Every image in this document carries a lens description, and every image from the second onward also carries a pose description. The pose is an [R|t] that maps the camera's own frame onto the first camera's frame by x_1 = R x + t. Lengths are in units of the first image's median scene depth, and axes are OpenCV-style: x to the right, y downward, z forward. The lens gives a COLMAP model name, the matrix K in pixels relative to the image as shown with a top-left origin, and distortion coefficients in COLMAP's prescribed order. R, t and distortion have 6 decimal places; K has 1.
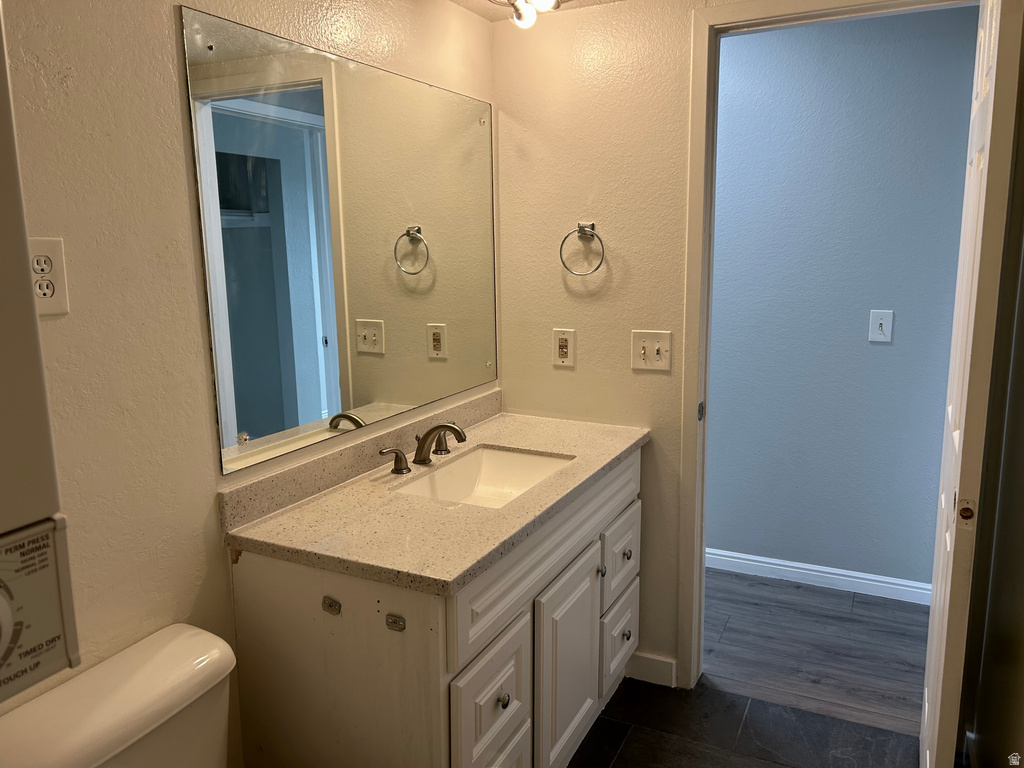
lens RADIAL K [[767.9, 0, 517.5], [0, 767.9, 380.5], [0, 0, 1]] dist [0.059957, -0.070036]
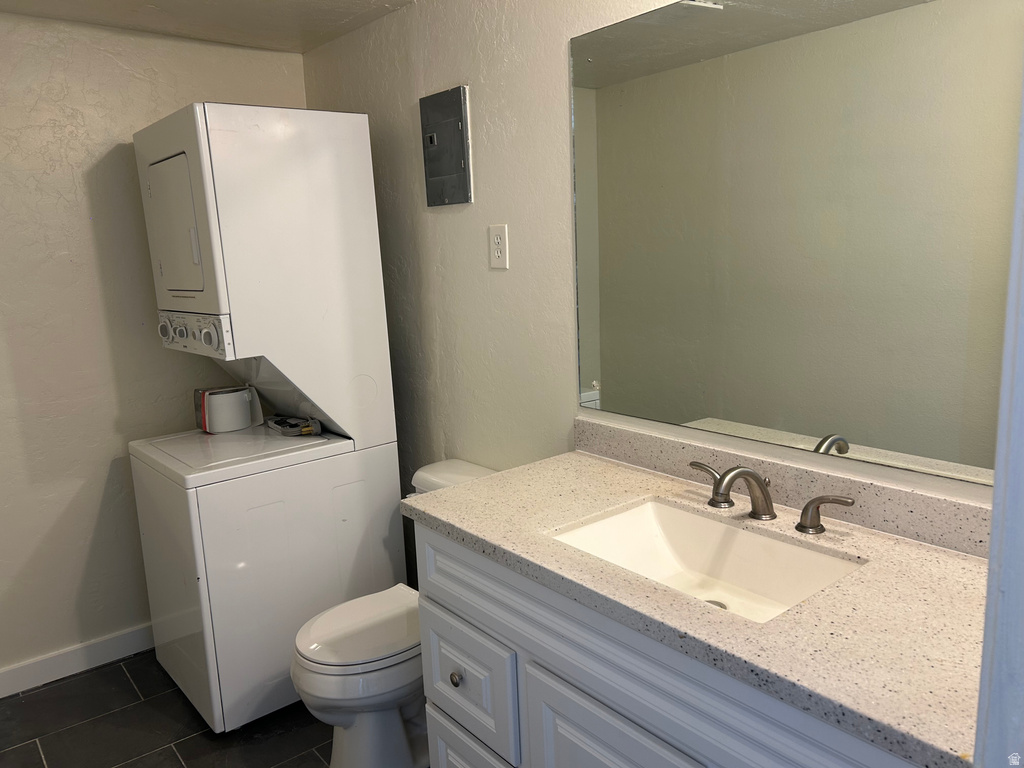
lens RADIAL K [[767.9, 0, 520.6], [0, 767.9, 376.3], [0, 0, 1]] dist [0.059957, -0.070036]
pose [[-0.417791, 0.183918, -0.889733, 0.700084], [-0.114662, 0.960792, 0.252449, -0.208843], [0.901279, 0.207490, -0.380322, 1.245215]]
